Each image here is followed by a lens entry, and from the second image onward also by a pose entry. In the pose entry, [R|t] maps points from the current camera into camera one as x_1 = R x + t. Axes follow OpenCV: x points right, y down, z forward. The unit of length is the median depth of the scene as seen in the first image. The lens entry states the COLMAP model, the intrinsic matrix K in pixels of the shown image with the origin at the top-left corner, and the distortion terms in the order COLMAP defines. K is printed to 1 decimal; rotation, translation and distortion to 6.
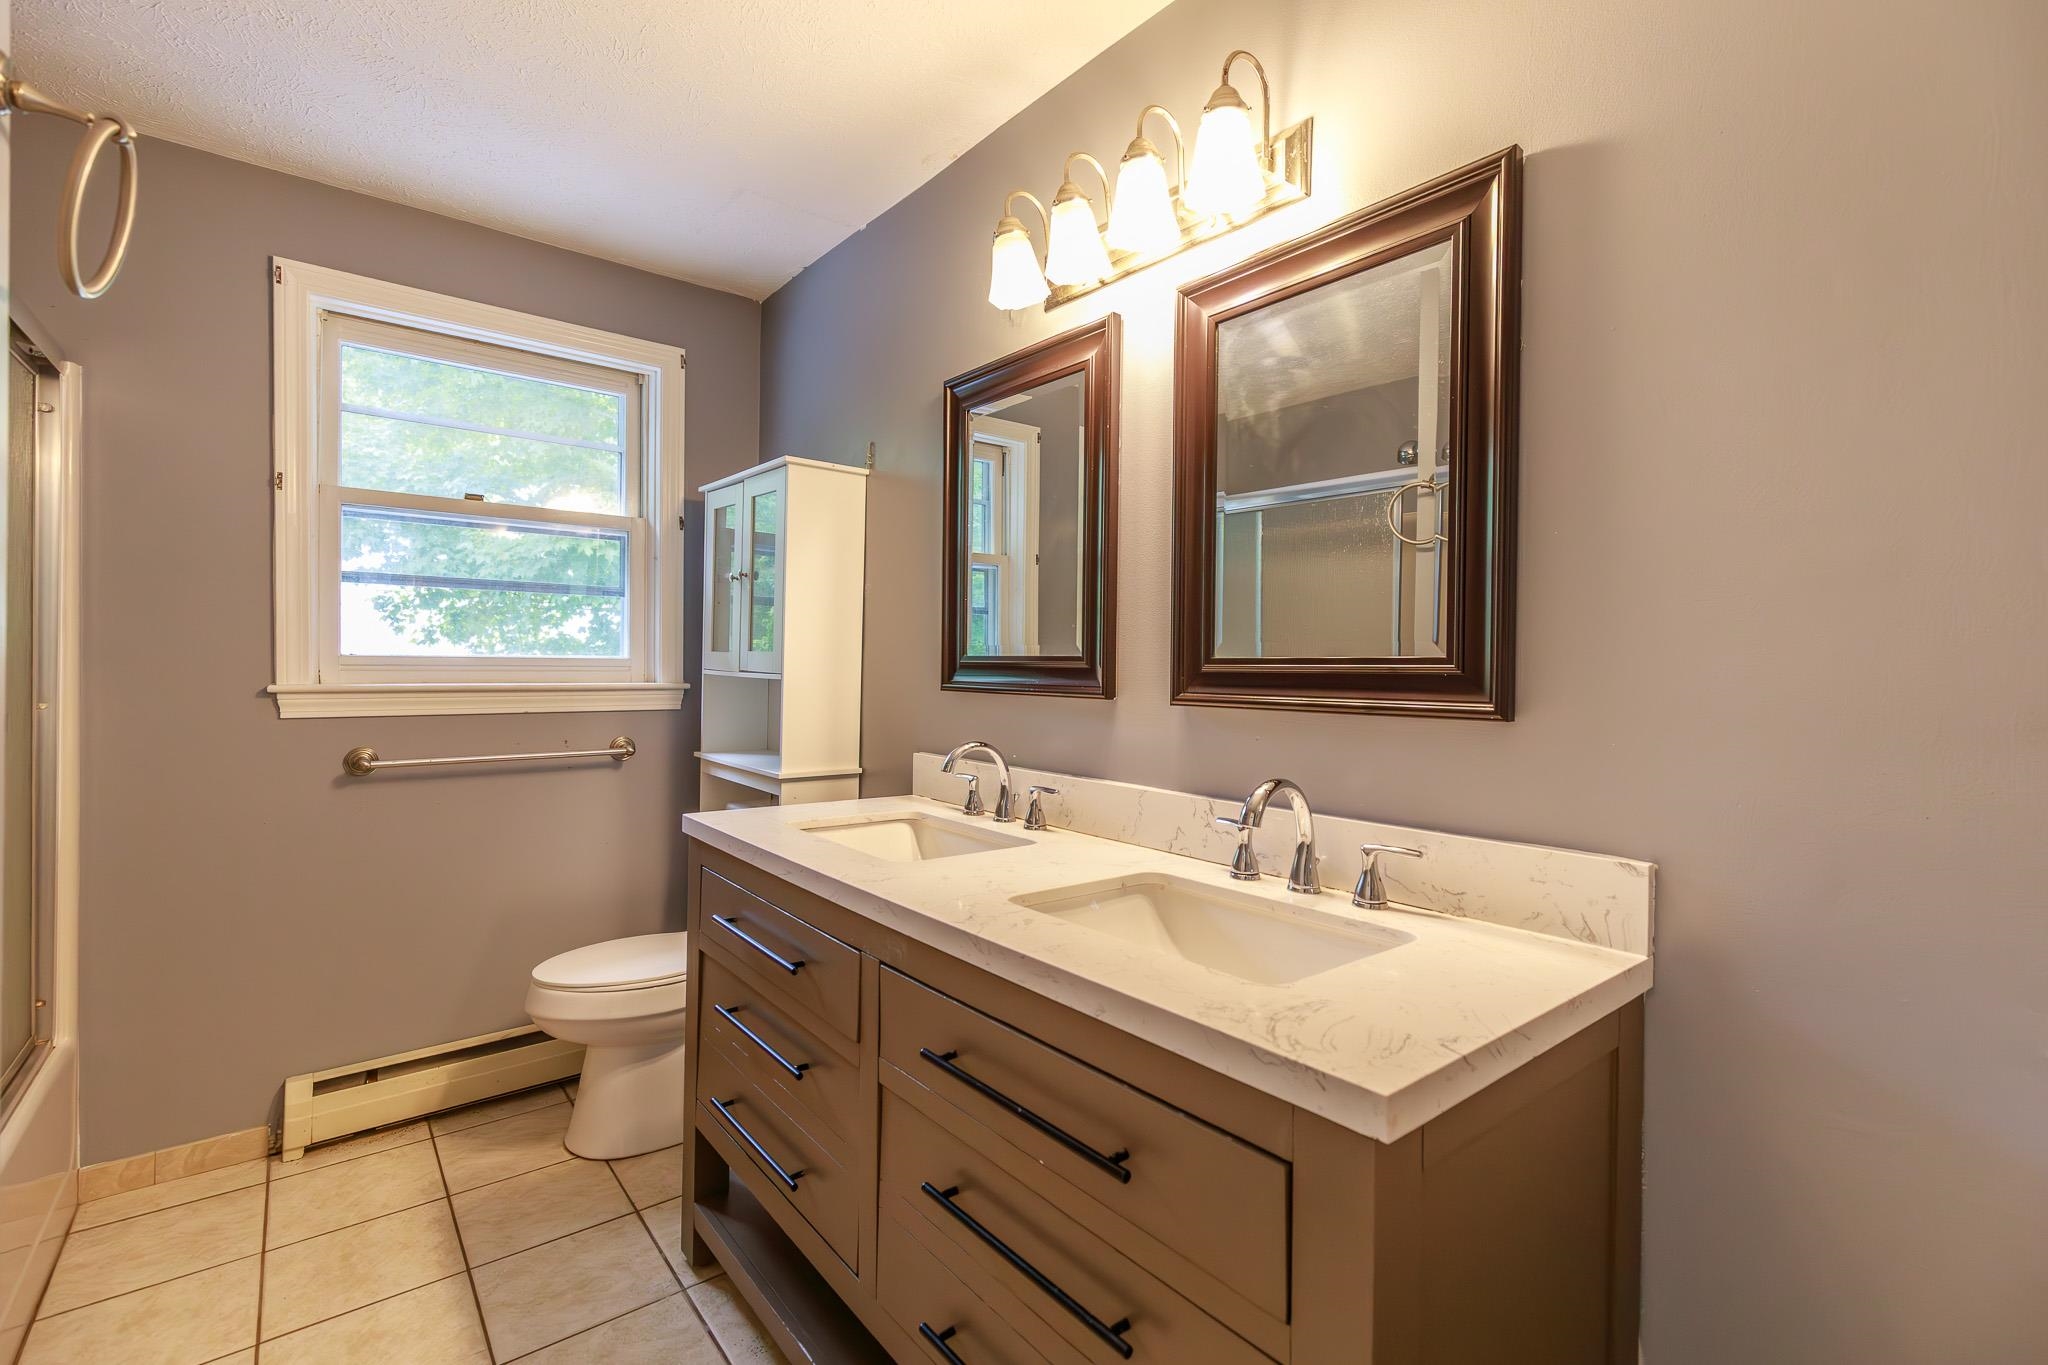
lens RADIAL K [[908.6, 0, 1030.4], [0, 908.6, 673.9], [0, 0, 1]] dist [0.008035, -0.001732]
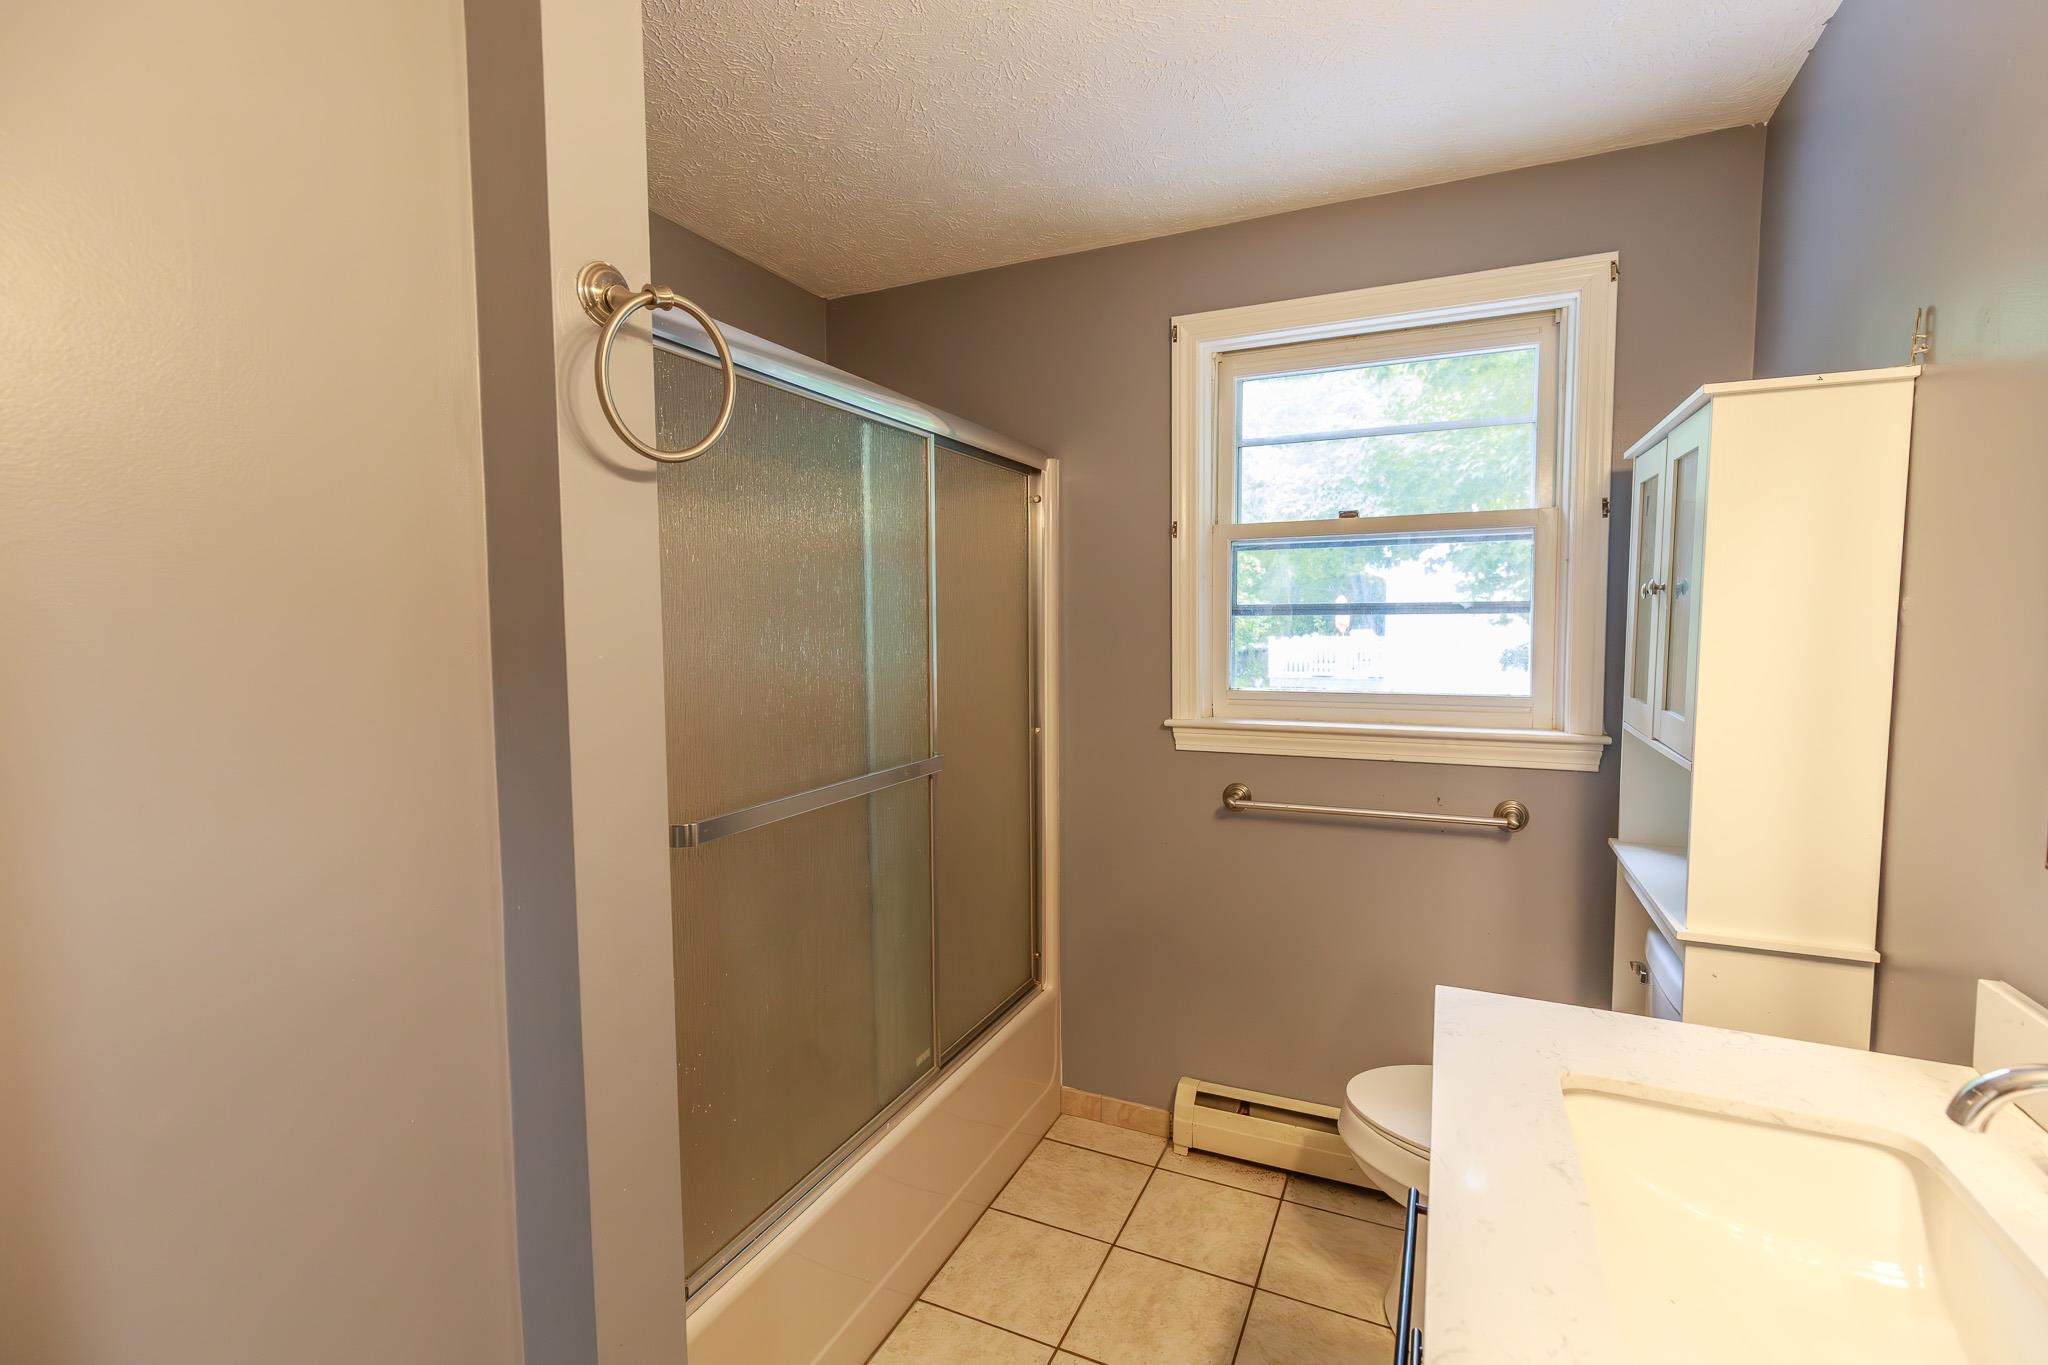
lens RADIAL K [[908.6, 0, 1027.2], [0, 908.6, 685.6], [0, 0, 1]] dist [0.008035, -0.001732]
pose [[0.450264, 0.042223, -0.891897, 0.053151], [0.001802, 0.998836, 0.048195, -0.074391], [0.892894, -0.023308, 0.449664, 0.334097]]
